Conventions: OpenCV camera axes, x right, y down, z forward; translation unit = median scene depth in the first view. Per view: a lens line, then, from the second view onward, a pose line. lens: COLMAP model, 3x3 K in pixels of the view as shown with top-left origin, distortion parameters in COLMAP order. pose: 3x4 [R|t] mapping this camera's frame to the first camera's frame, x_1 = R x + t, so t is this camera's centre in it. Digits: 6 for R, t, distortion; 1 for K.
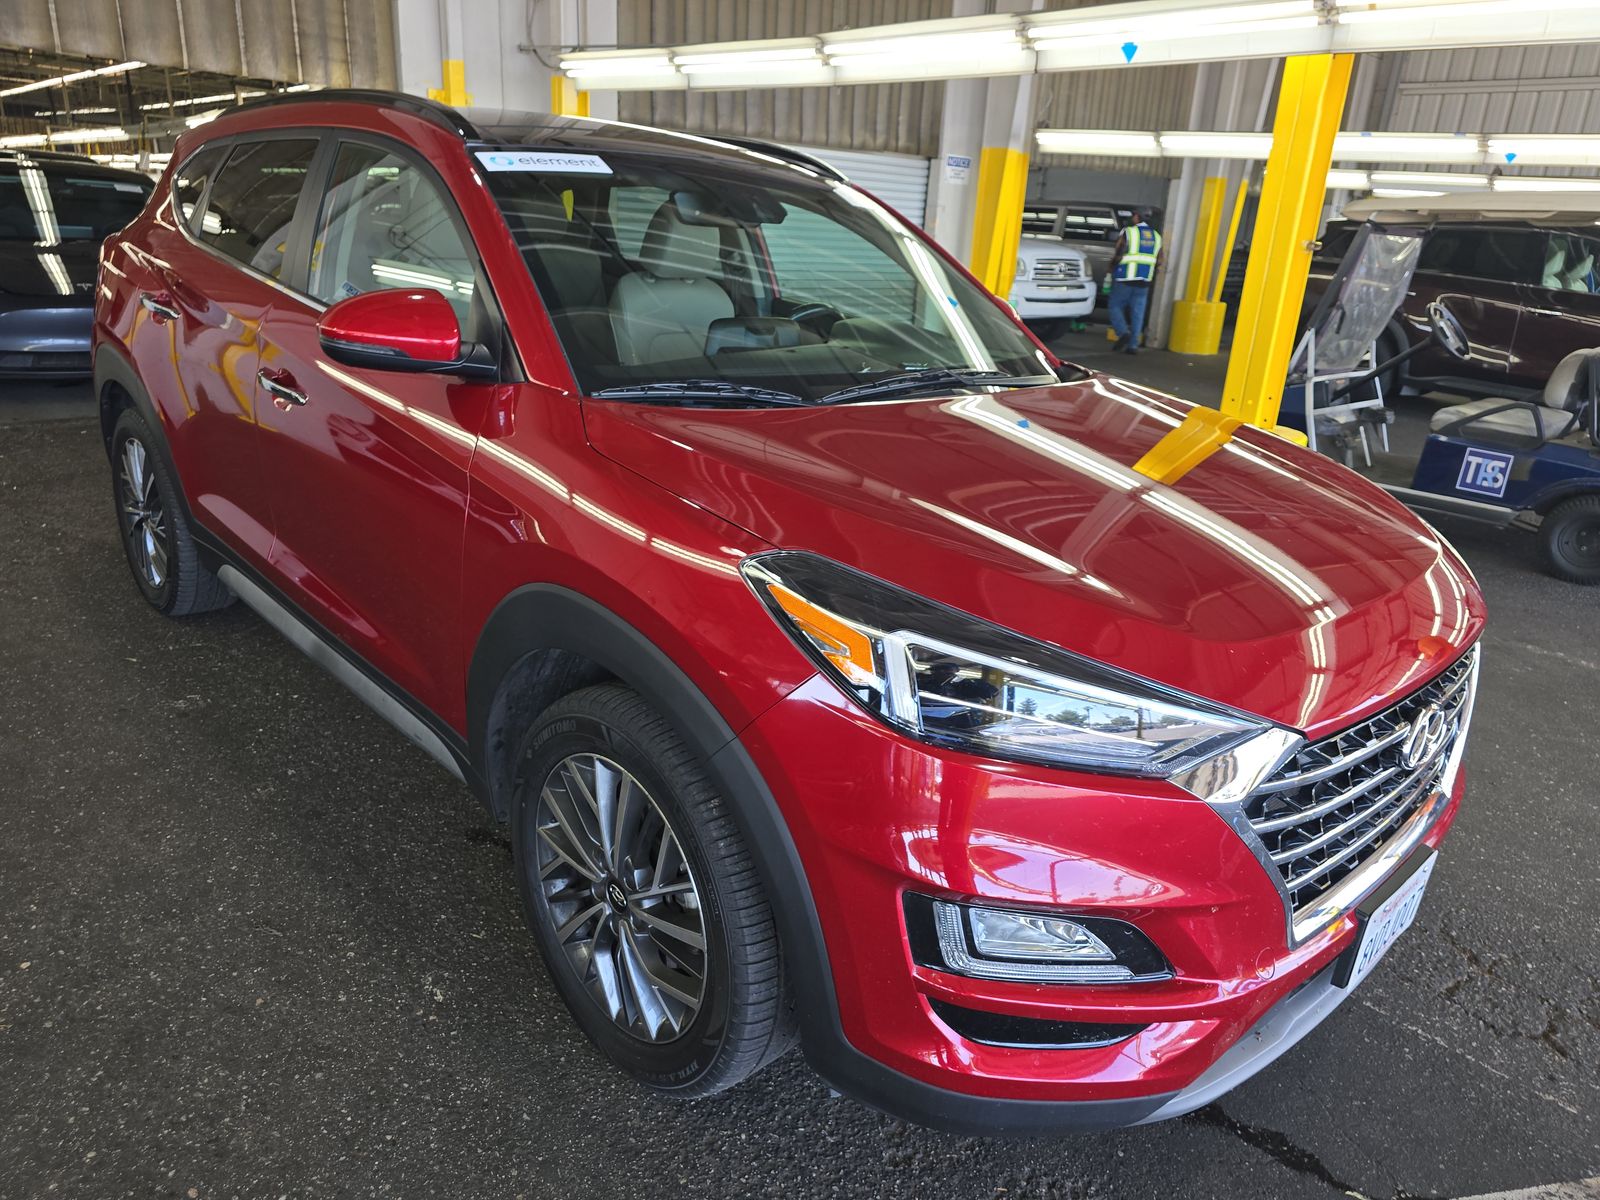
lens RADIAL K [[1091.7, 0, 801.8], [0, 1091.7, 604.1], [0, 0, 1]] dist [0.029712, -0.014695]
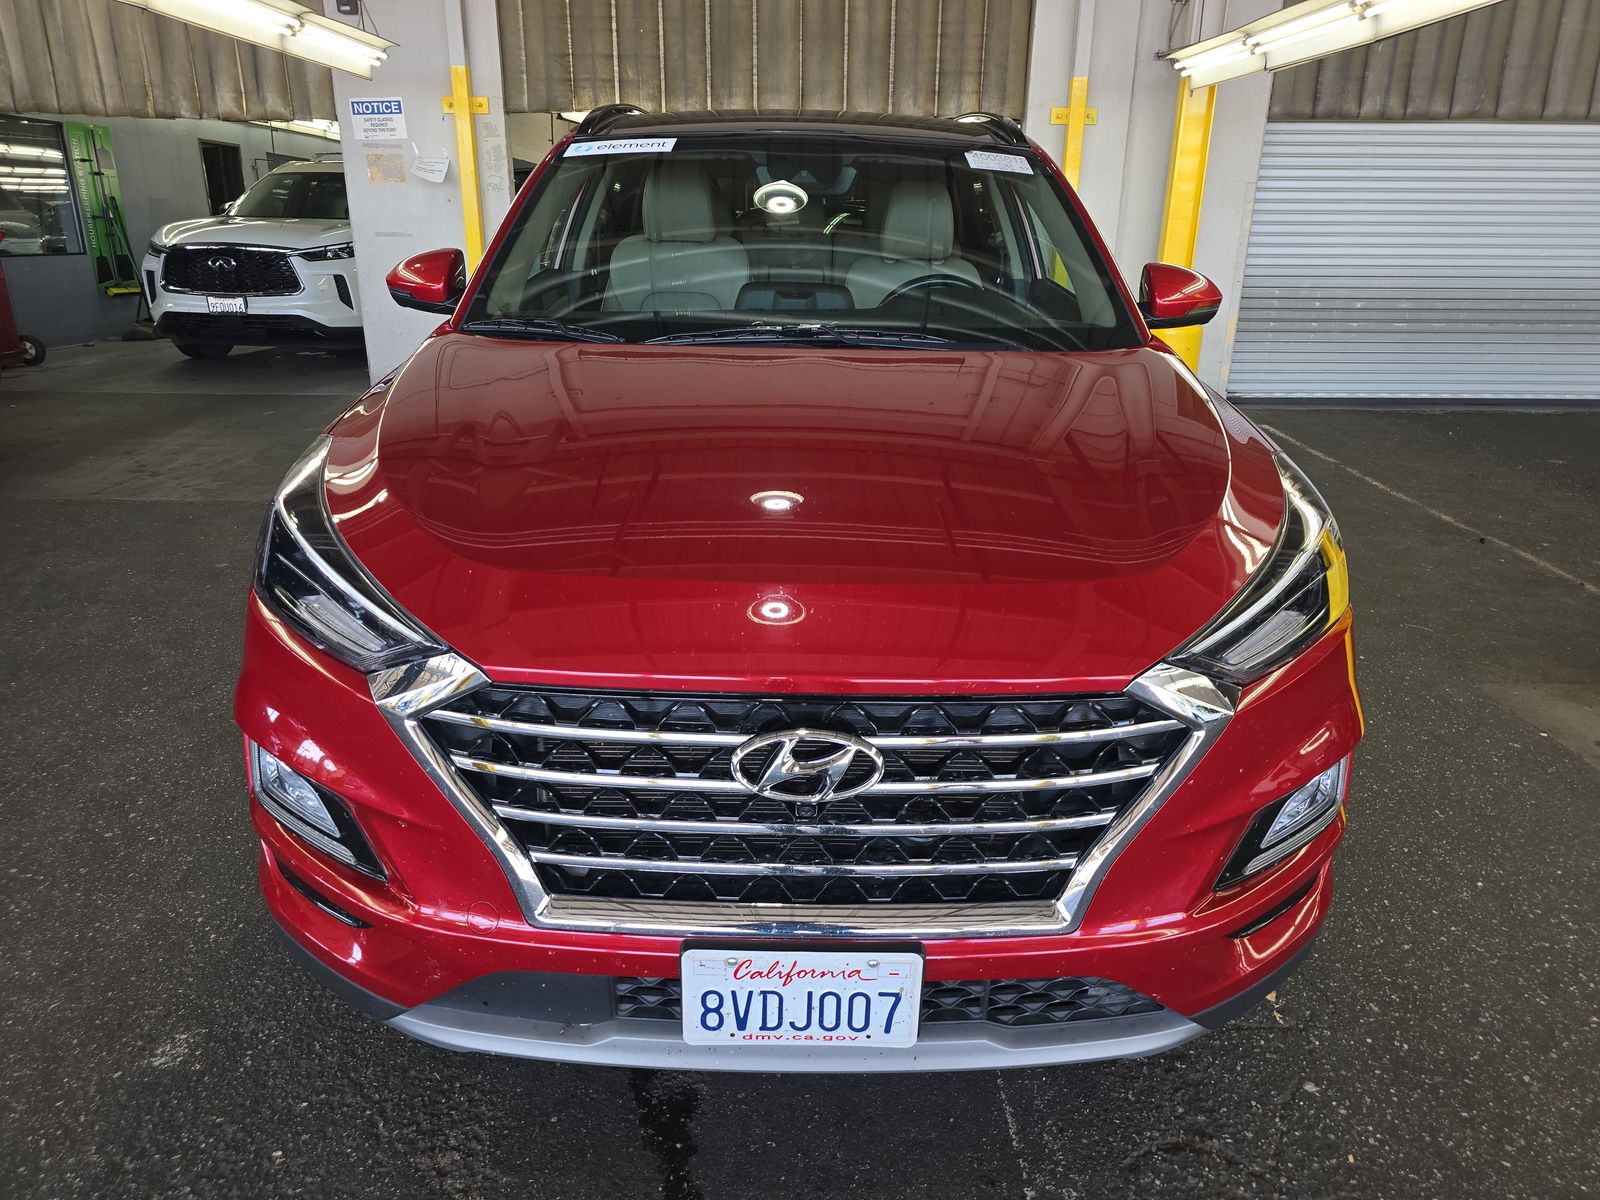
lens RADIAL K [[1091.7, 0, 800.2], [0, 1091.7, 600.5], [0, 0, 1]] dist [0.029712, -0.014695]
pose [[0.754348, 0.170396, -0.633975, 0.241049], [-0.188111, 0.981336, 0.039930, -0.003955], [0.628946, 0.089136, 0.772322, 0.088001]]
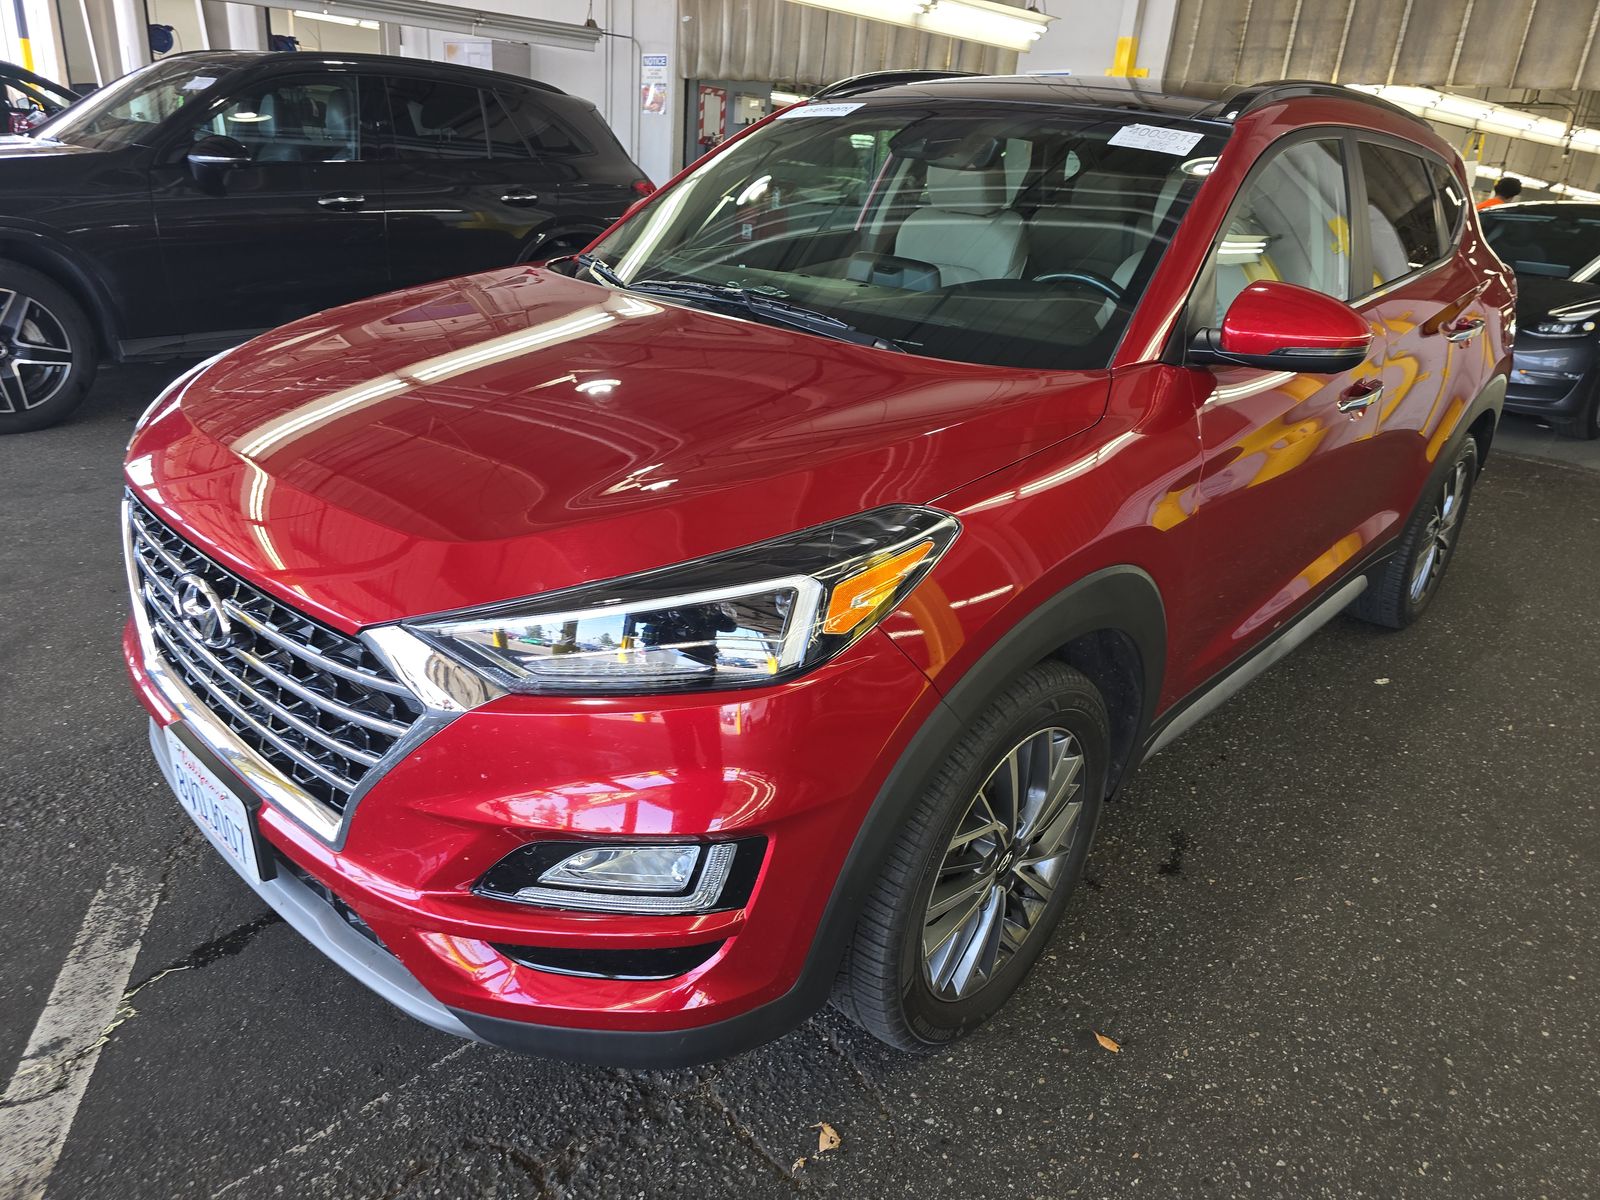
lens RADIAL K [[1091.7, 0, 799.7], [0, 1091.7, 596.3], [0, 0, 1]] dist [0.029712, -0.014695]
pose [[0.105738, 0.327832, -0.938800, 0.368553], [-0.396758, 0.879598, 0.262471, -0.089474], [0.911813, 0.344723, 0.223077, 0.324830]]
